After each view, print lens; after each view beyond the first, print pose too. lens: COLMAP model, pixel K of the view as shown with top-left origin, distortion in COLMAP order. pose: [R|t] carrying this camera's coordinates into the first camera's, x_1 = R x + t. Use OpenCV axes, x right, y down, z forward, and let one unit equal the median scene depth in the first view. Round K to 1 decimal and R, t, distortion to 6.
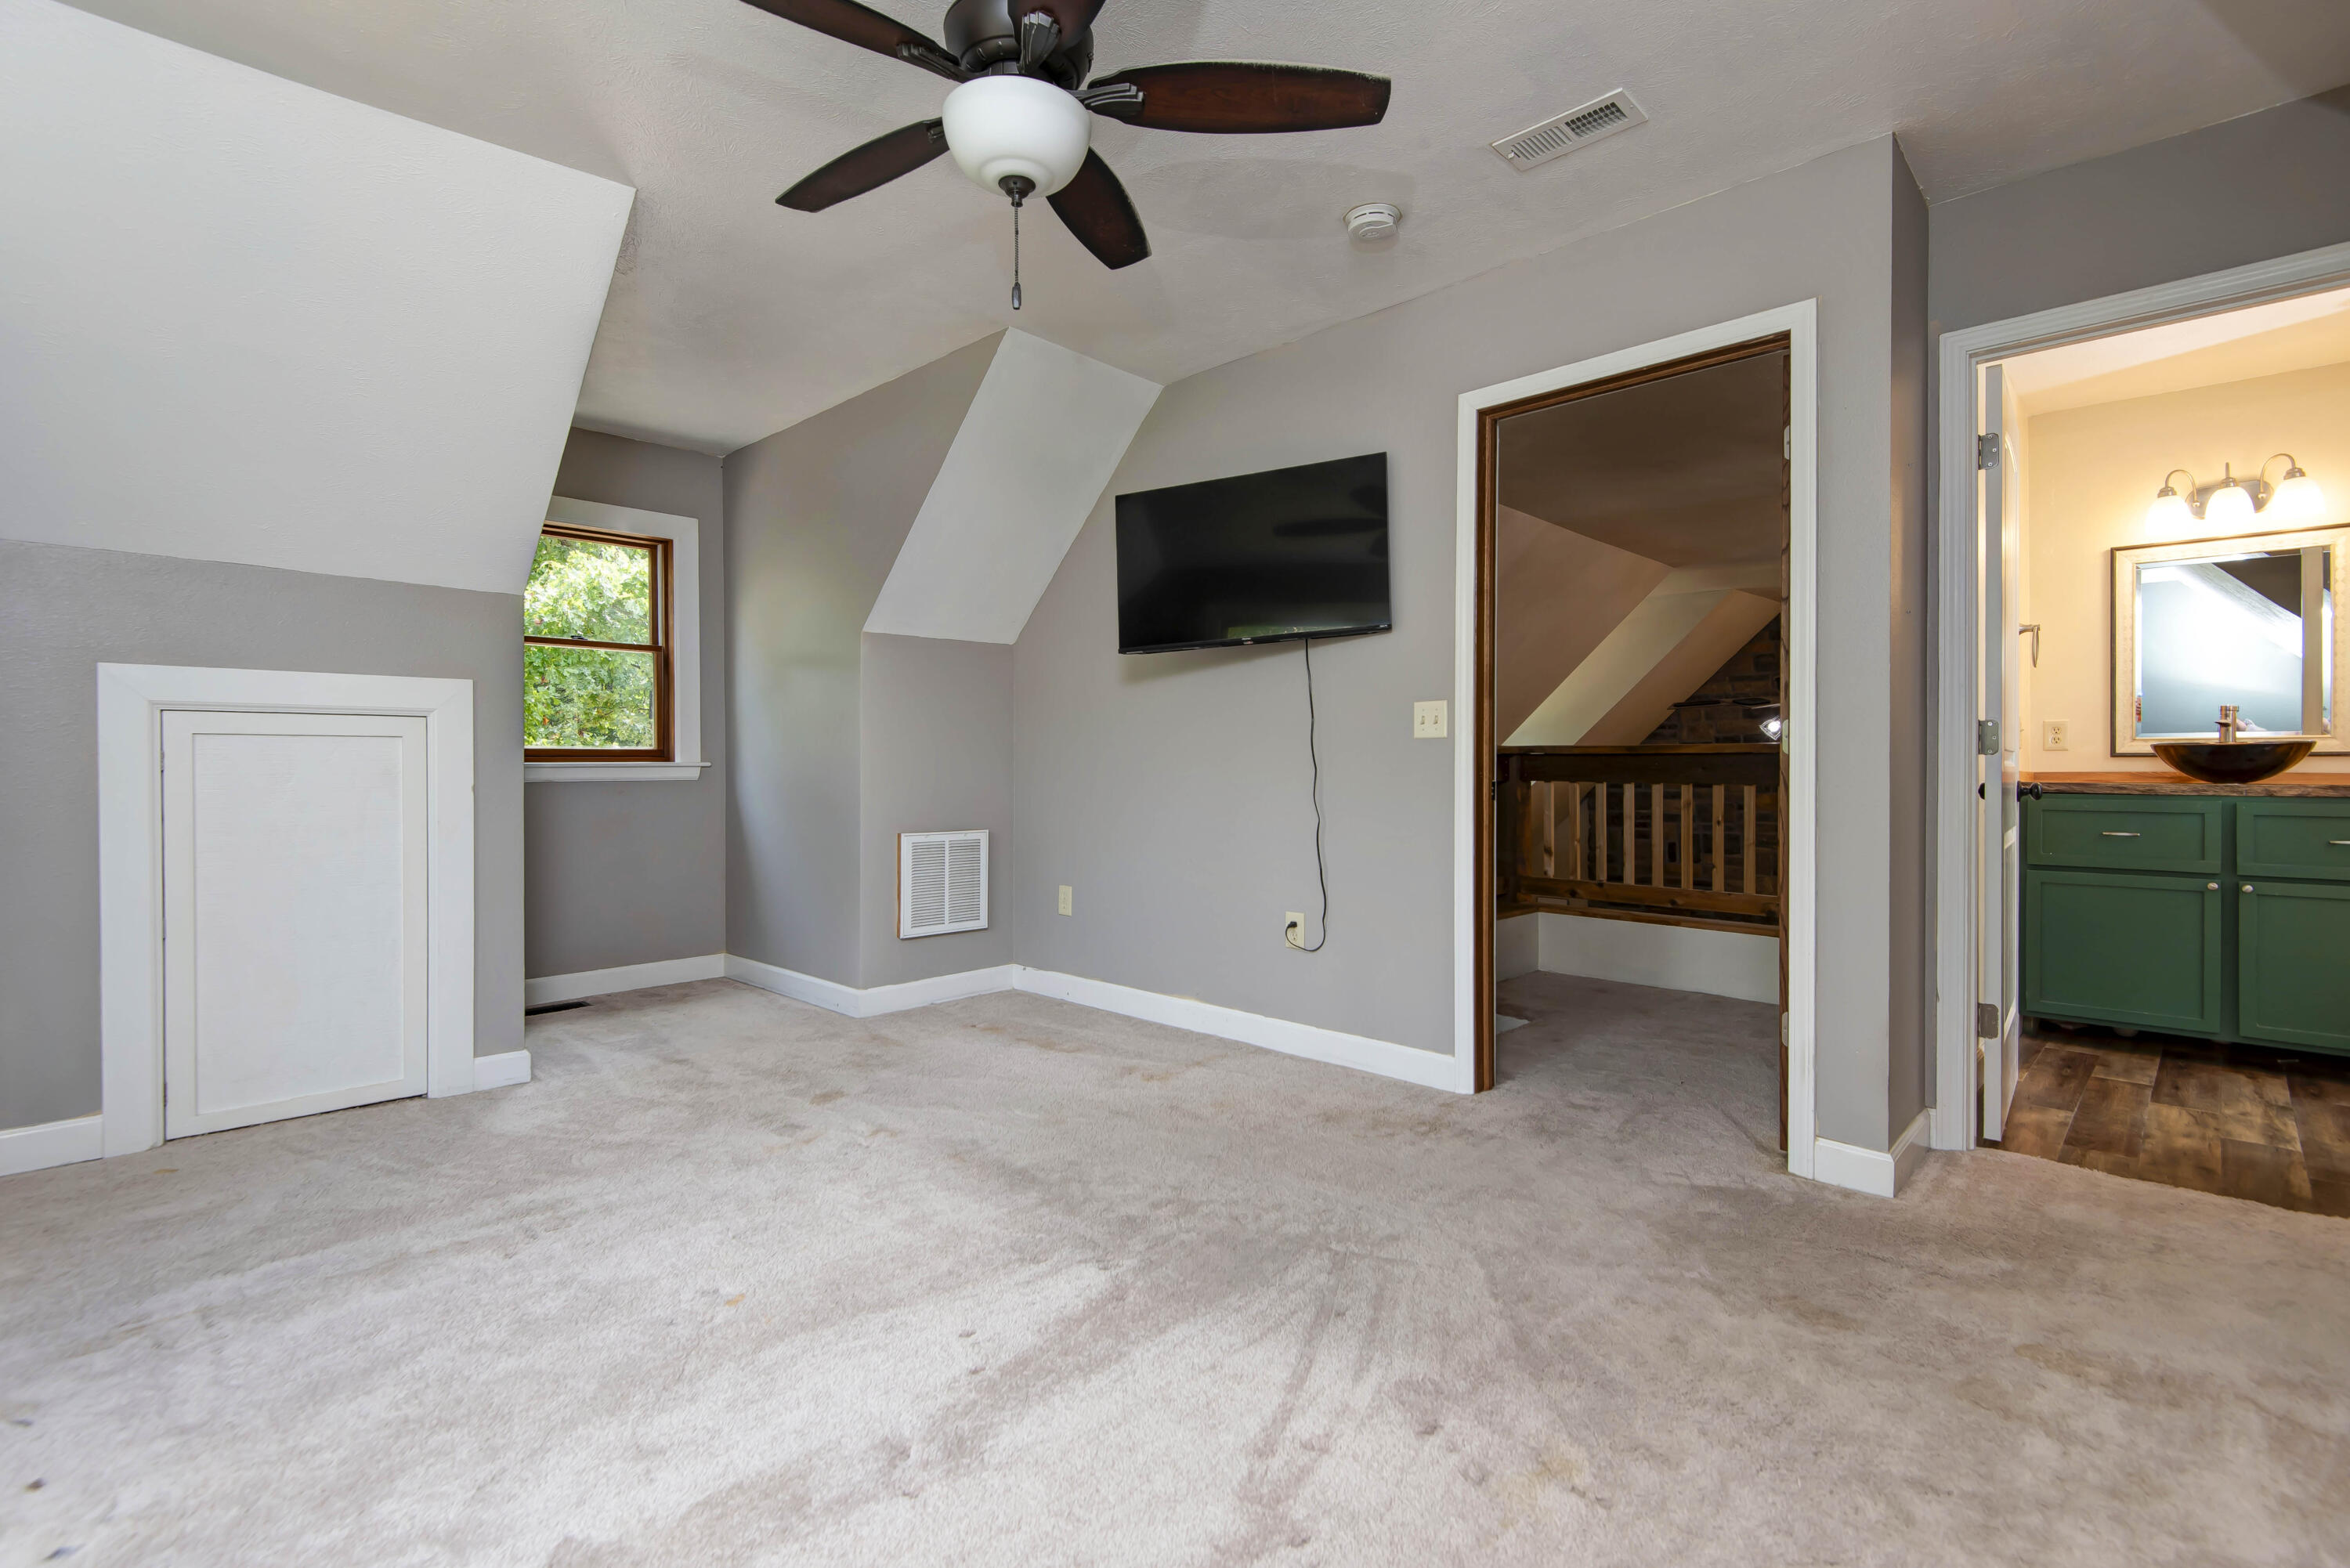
lens RADIAL K [[1085.3, 0, 1163.1], [0, 1085.3, 777.7], [0, 0, 1]] dist [0.016211, -0.010390]
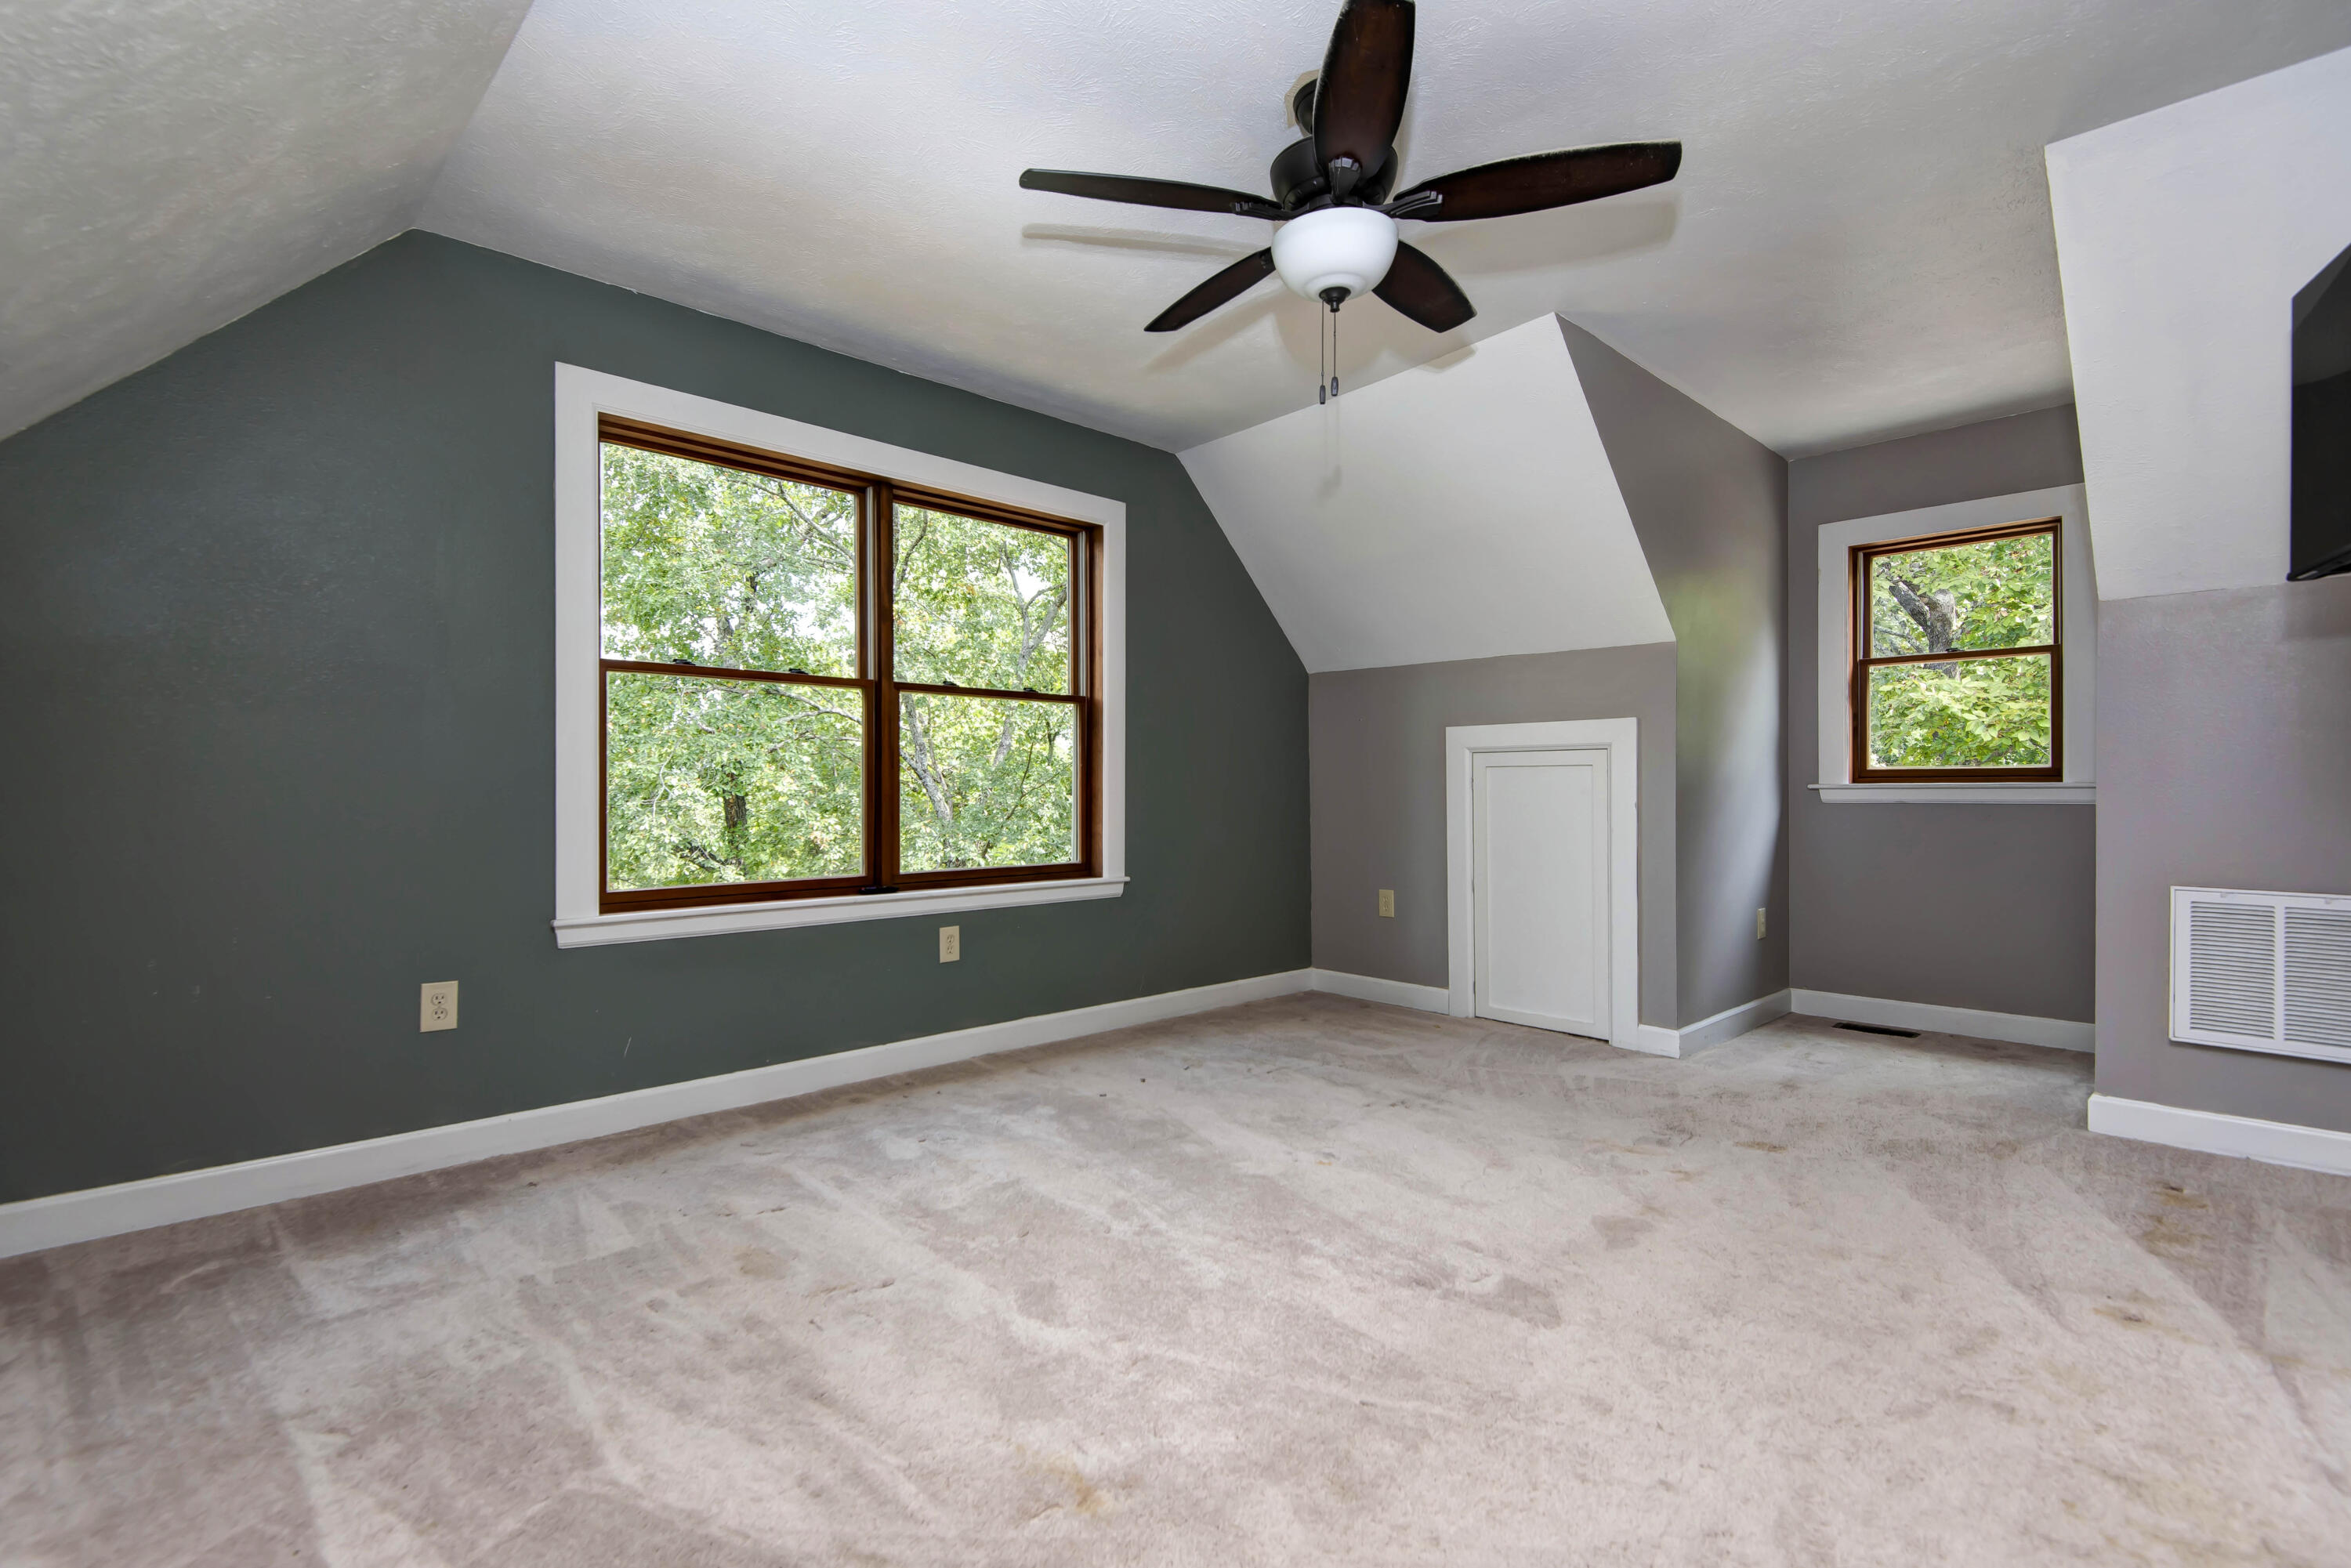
lens RADIAL K [[1085.8, 0, 1164.3], [0, 1085.8, 783.8], [0, 0, 1]] dist [0.016211, -0.010390]
pose [[-0.054825, -0.006485, -0.998475, 0.697275], [-0.014789, 0.999874, -0.005682, 0.000813], [0.998386, 0.014455, -0.054914, 0.589202]]
